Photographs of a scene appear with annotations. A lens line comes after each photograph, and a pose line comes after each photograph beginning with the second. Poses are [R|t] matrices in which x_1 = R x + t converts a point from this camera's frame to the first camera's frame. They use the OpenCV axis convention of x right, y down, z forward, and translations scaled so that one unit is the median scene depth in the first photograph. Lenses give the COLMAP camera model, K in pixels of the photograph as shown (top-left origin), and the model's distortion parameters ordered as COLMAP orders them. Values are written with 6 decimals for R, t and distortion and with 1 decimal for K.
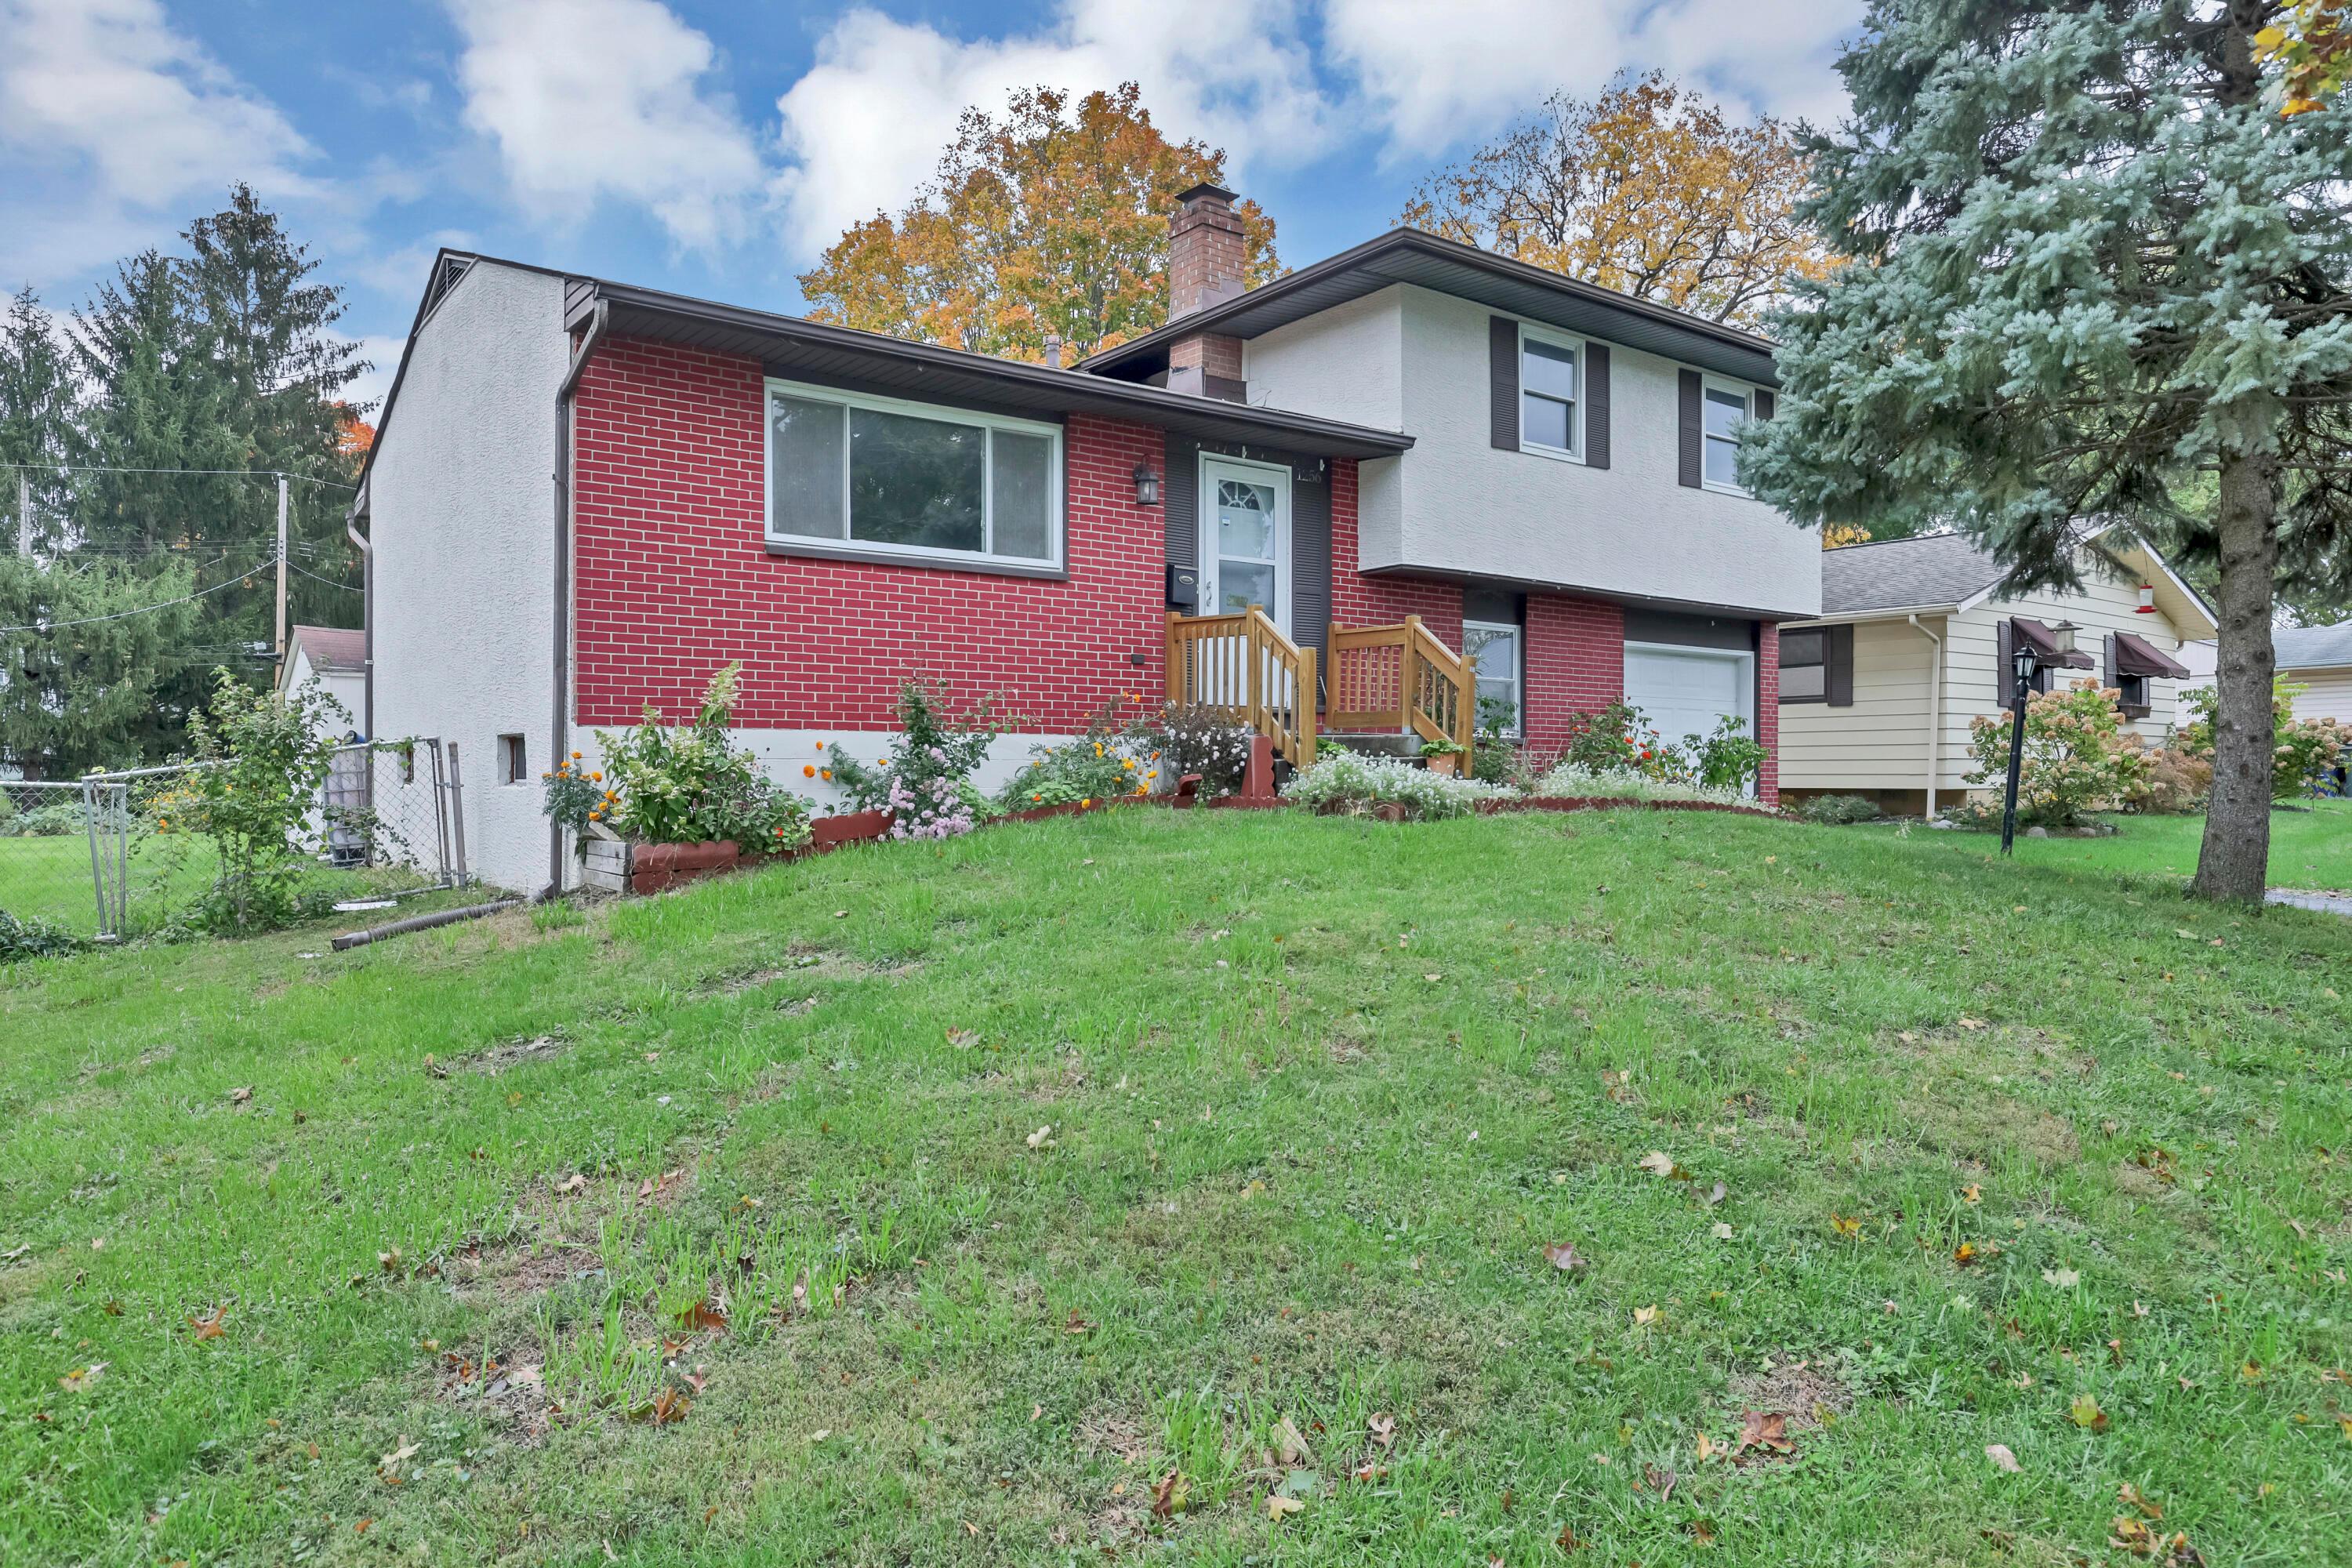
lens RADIAL K [[1489.0, 0, 1162.0], [0, 1489.0, 784.6], [0, 0, 1]] dist [-0.008942, 0.005188]
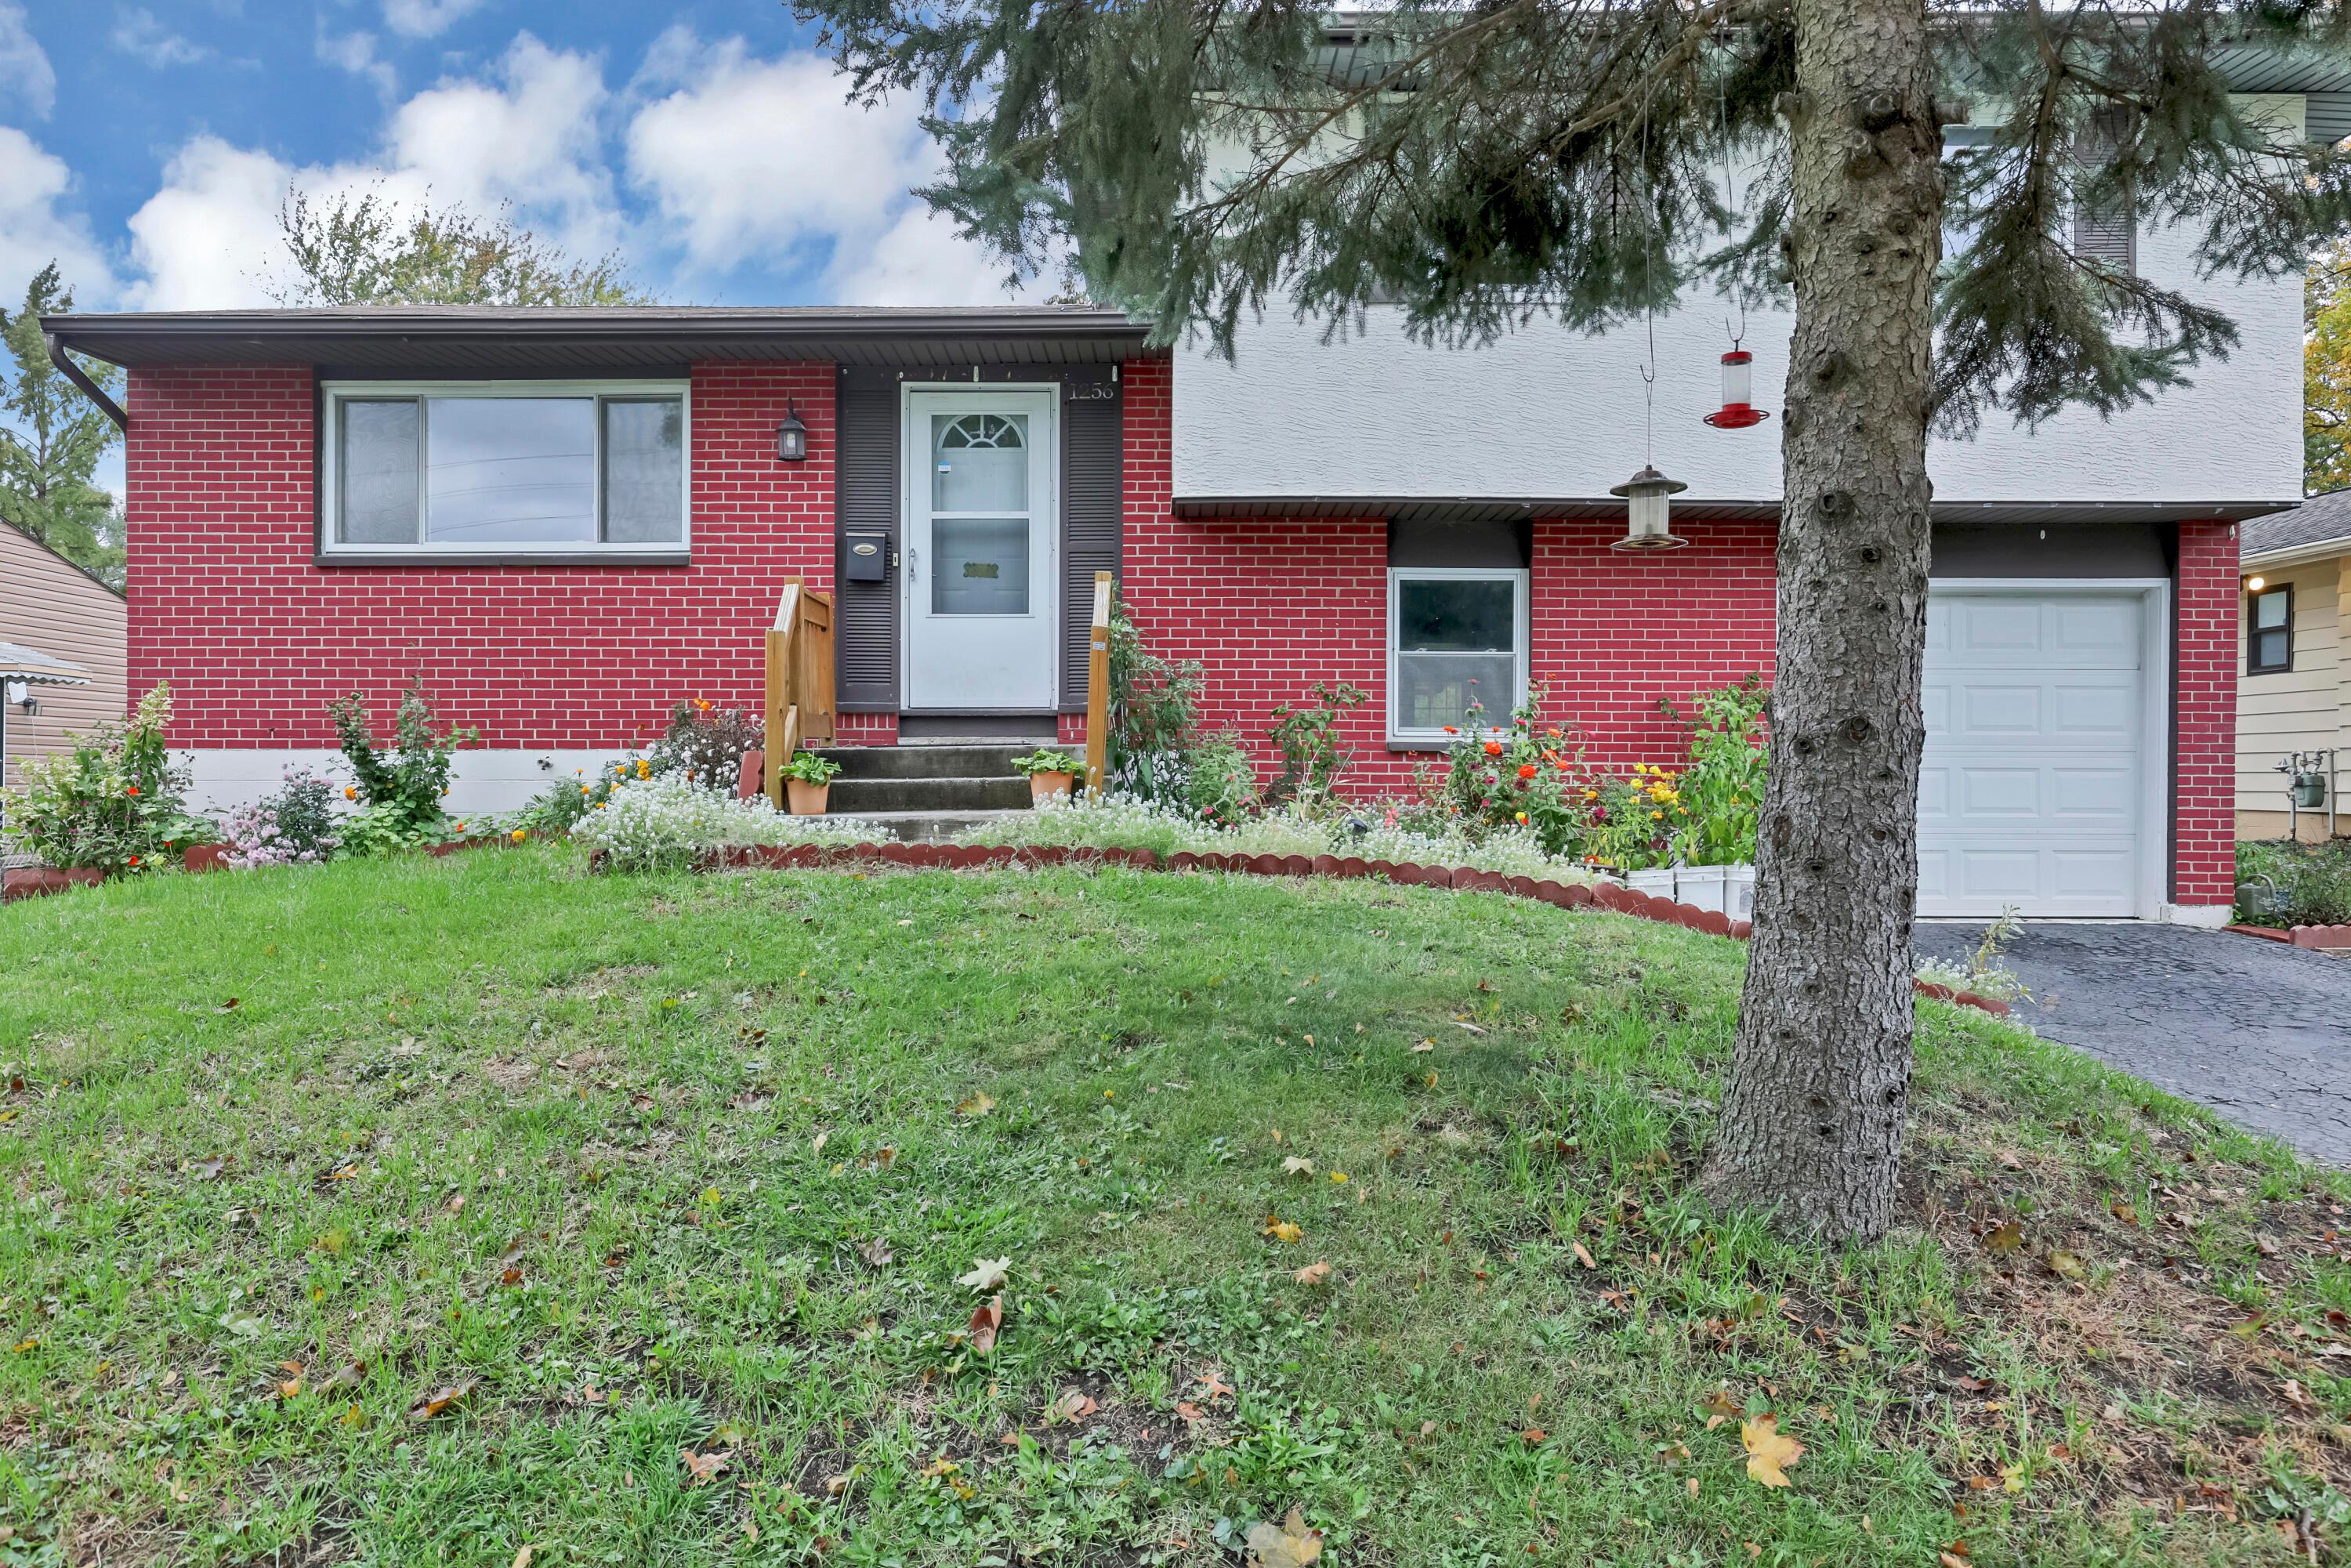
lens RADIAL K [[1498.9, 0, 1160.2], [0, 1498.9, 781.4], [0, 0, 1]] dist [-0.006086, -0.001394]
pose [[0.795555, 0.005213, -0.605859, 0.652064], [-0.005485, 0.999984, 0.001401, -0.018439], [0.605857, 0.002209, 0.795571, 0.491331]]
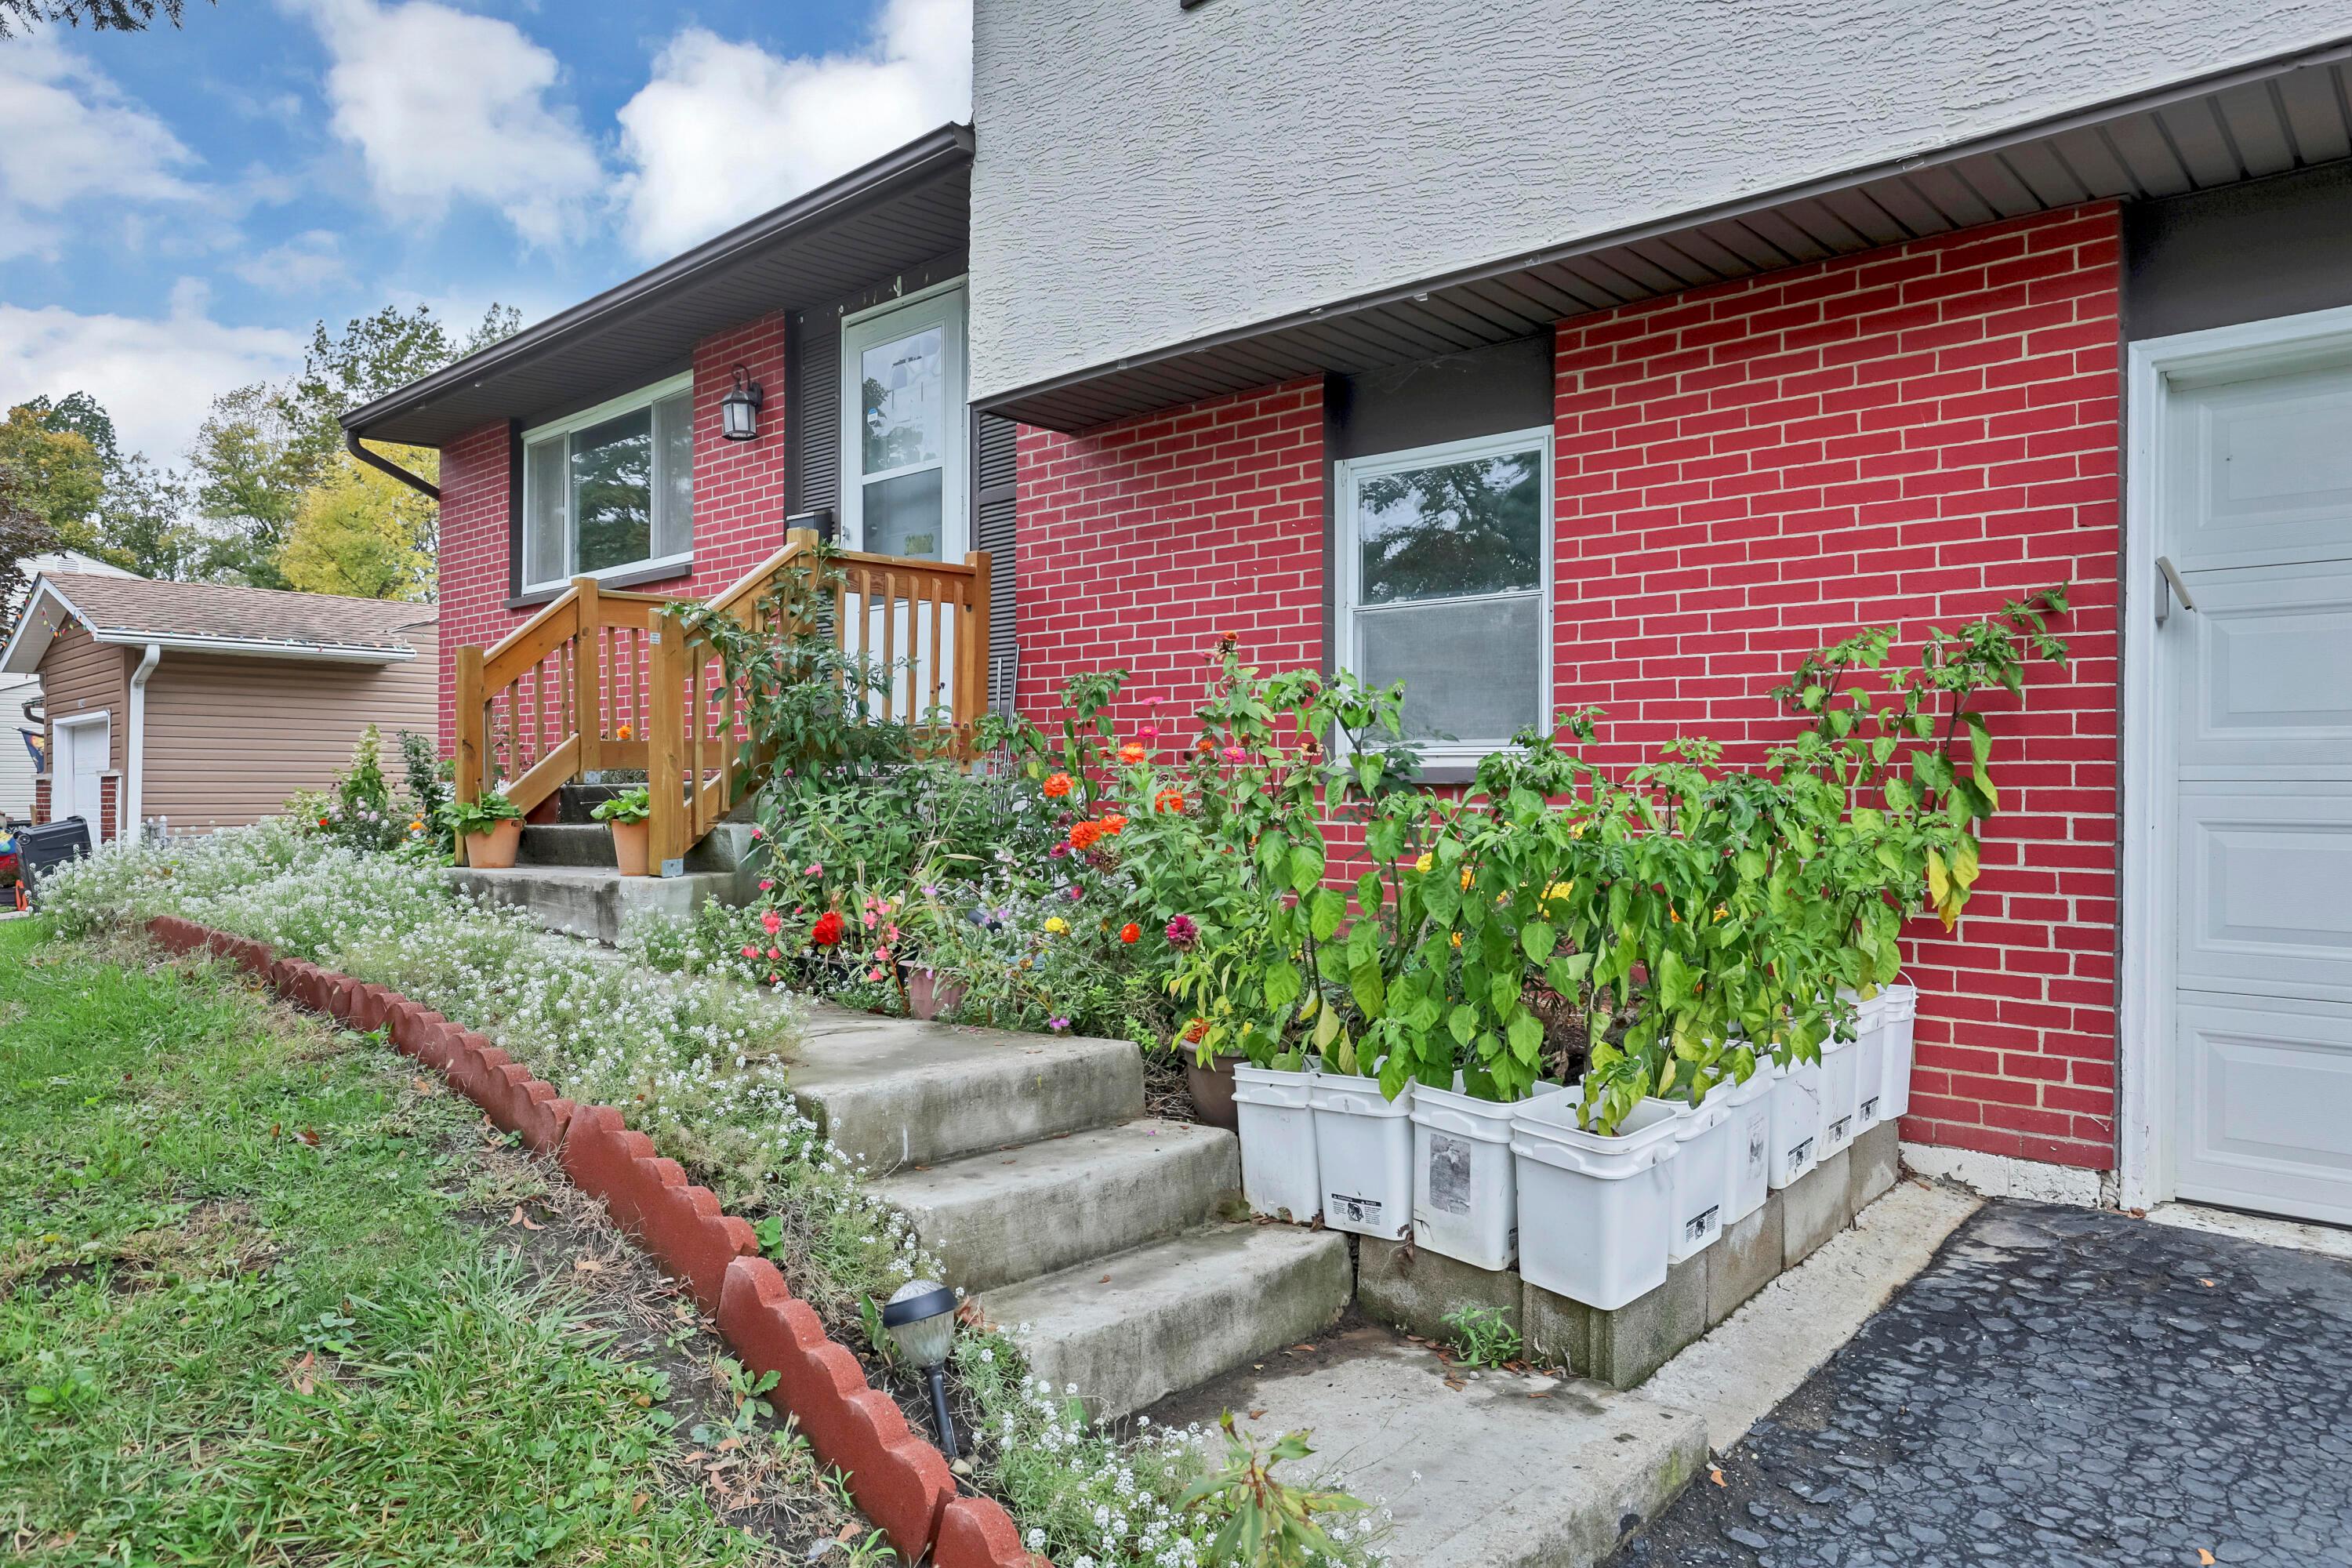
lens RADIAL K [[1489.0, 0, 1162.0], [0, 1489.0, 784.6], [0, 0, 1]] dist [-0.008942, 0.005188]
pose [[0.172758, 0.001990, -0.984962, 0.703084], [-0.007041, 0.999975, 0.000785, -0.034299], [0.984939, 0.006799, 0.172767, 1.098200]]
